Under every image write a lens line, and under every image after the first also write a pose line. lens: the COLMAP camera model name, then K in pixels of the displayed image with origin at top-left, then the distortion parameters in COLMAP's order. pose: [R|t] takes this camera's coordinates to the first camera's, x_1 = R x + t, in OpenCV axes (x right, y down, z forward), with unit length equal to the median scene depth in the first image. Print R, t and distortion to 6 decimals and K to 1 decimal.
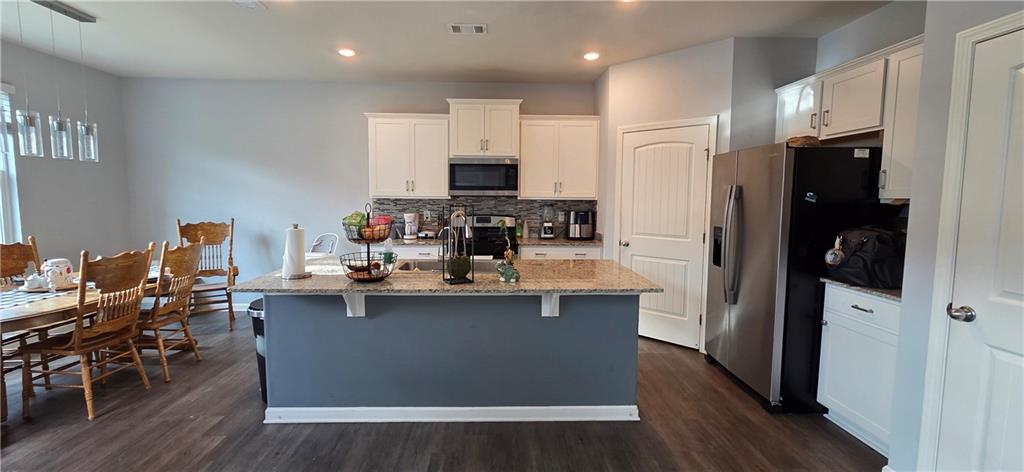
lens RADIAL K [[419.0, 0, 506.6], [0, 419.0, 229.9], [0, 0, 1]] dist [0.002781, 0.000159]
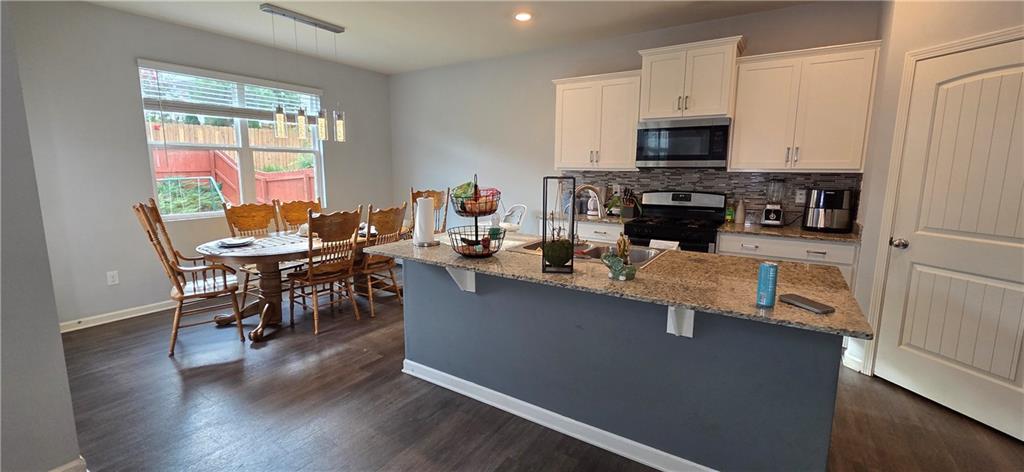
lens RADIAL K [[419.0, 0, 506.6], [0, 419.0, 229.9], [0, 0, 1]] dist [0.002781, 0.000159]
pose [[0.821396, 0.081120, -0.564560, 0.141405], [-0.046019, 0.996033, 0.076162, -0.007388], [0.568499, -0.036579, 0.821870, 0.143226]]
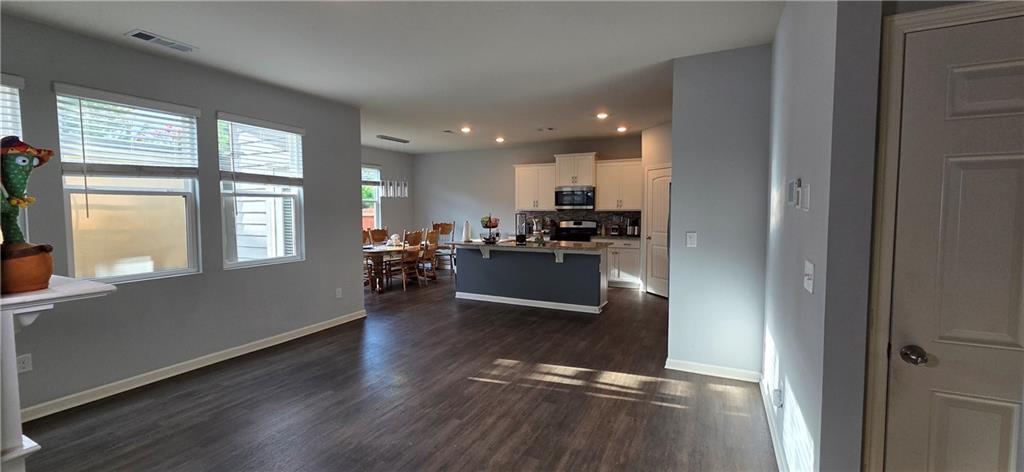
lens RADIAL K [[419.0, 0, 506.6], [0, 419.0, 229.9], [0, 0, 1]] dist [0.002781, 0.000159]
pose [[0.879180, 0.015473, -0.476238, 0.529775], [-0.028330, 0.999402, -0.019830, 0.047184], [0.475647, 0.030926, 0.879093, -0.650621]]
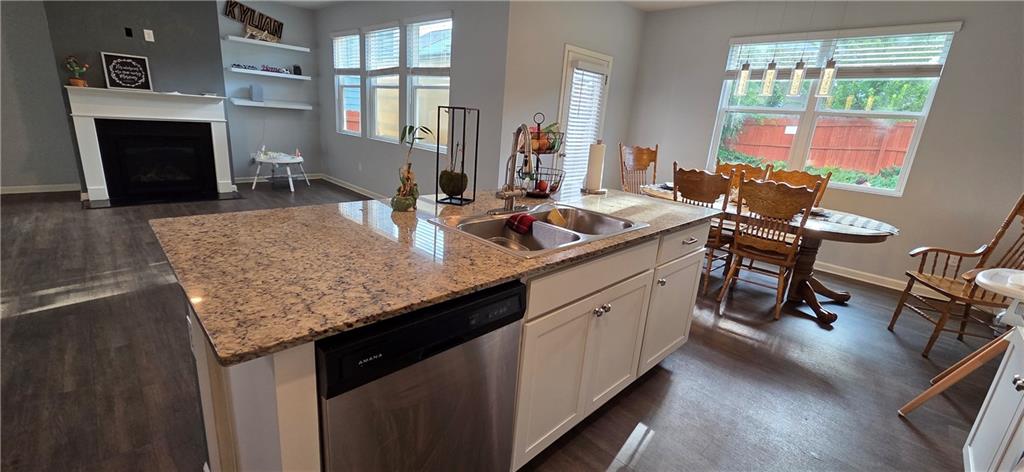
lens RADIAL K [[419.0, 0, 506.6], [0, 419.0, 229.9], [0, 0, 1]] dist [0.002781, 0.000159]
pose [[-0.734470, 0.120186, -0.667914, 0.203277], [-0.133042, 0.939596, 0.315373, -0.055527], [0.665472, 0.320492, -0.674115, 0.898382]]
